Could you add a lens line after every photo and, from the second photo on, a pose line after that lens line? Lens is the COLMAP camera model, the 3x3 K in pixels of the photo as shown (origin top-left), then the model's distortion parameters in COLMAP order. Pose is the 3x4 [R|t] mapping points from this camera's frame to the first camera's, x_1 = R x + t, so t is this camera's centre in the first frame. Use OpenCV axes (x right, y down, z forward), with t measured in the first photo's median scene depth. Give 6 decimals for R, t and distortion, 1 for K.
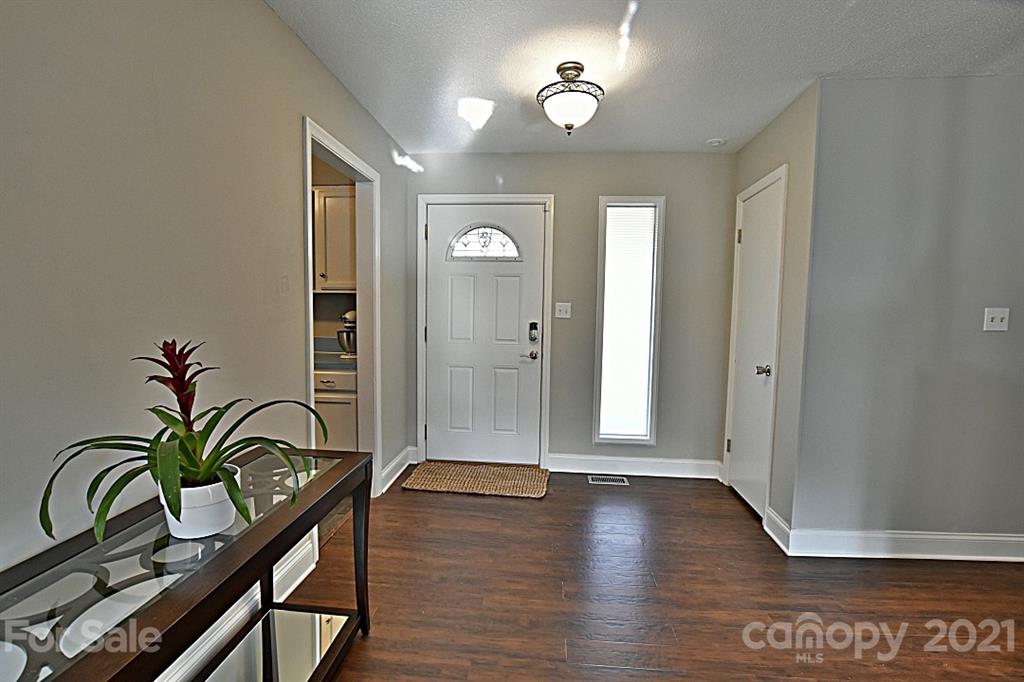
lens RADIAL K [[464.9, 0, 510.6], [0, 464.9, 351.0], [0, 0, 1]] dist [-0.024111, 0.001443]
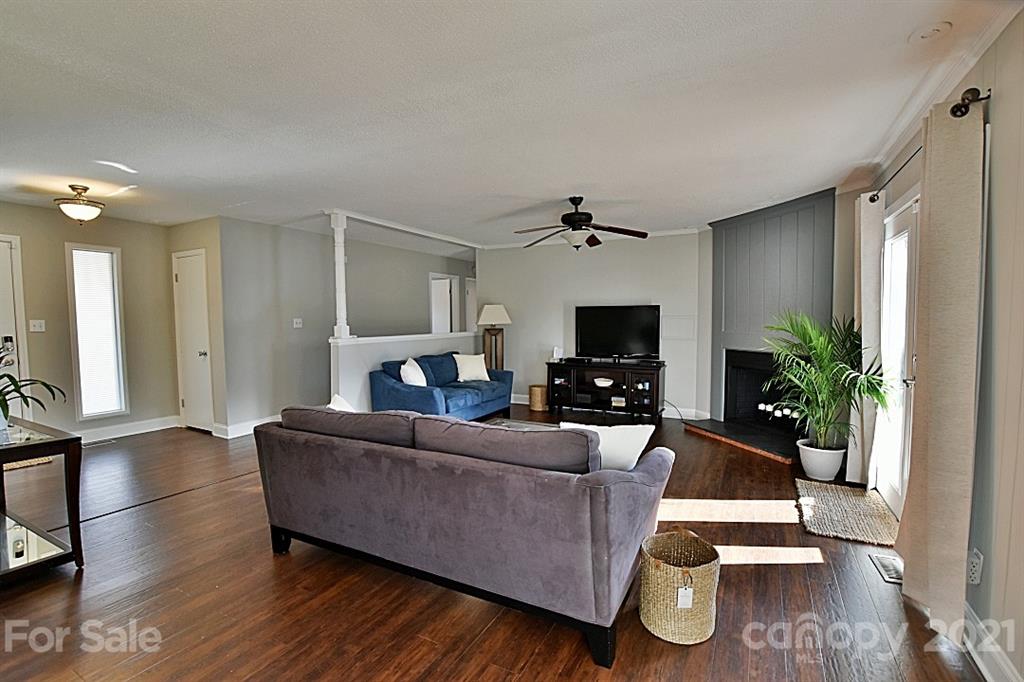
lens RADIAL K [[464.9, 0, 515.9], [0, 464.9, 342.9], [0, 0, 1]] dist [-0.024111, 0.001443]
pose [[0.389079, -0.070516, 0.918501, -0.545997], [0.091050, 0.995127, 0.037830, 0.035075], [-0.916694, 0.068911, 0.393604, -0.739602]]
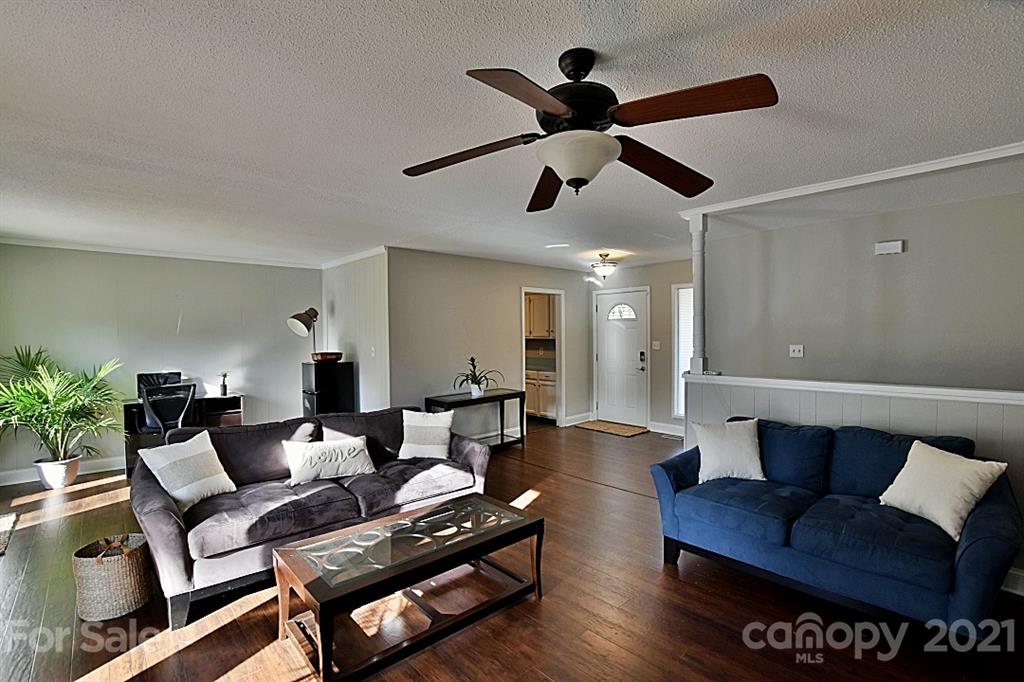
lens RADIAL K [[464.9, 0, 509.9], [0, 464.9, 346.1], [0, 0, 1]] dist [-0.024111, 0.001443]
pose [[0.734964, -0.007631, -0.678063, 0.977364], [-0.034800, 0.998195, -0.048954, 0.030180], [0.677213, 0.059576, 0.733371, -0.808444]]
